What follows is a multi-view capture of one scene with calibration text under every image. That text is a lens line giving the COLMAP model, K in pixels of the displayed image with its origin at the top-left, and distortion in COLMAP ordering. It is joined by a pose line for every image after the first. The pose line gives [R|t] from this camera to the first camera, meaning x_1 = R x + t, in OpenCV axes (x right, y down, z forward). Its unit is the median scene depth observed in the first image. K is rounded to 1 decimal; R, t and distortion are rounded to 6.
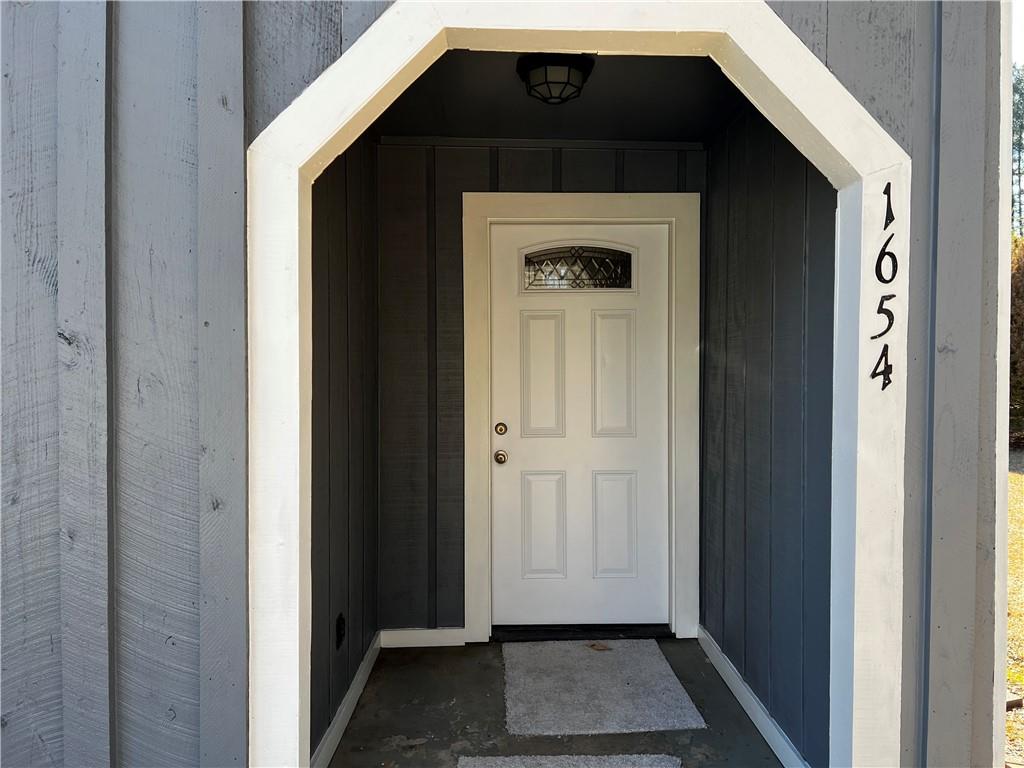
lens RADIAL K [[770.2, 0, 512.0], [0, 770.2, 384.0], [0, 0, 1]] dist [0.054451, -0.052726]
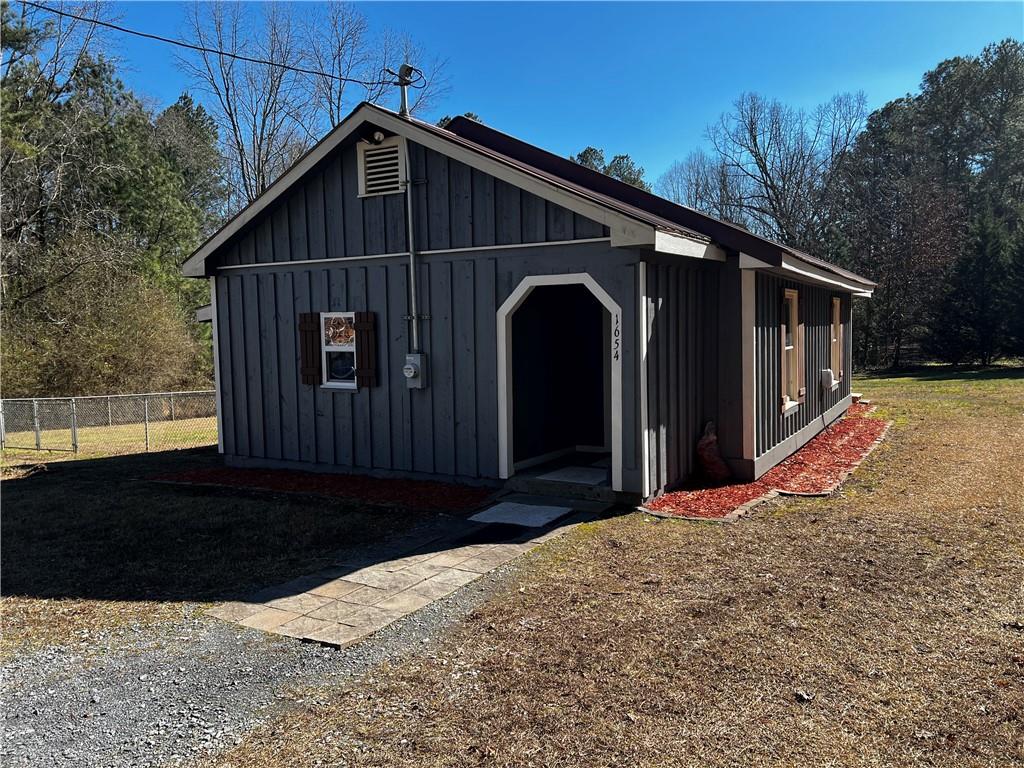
lens RADIAL K [[770.2, 0, 512.0], [0, 770.2, 384.0], [0, 0, 1]] dist [0.054451, -0.052726]
pose [[0.839491, 0.024180, -0.542836, 2.402340], [0.013103, 0.997818, 0.064710, -0.153831], [0.543216, -0.061436, 0.837342, -3.082727]]
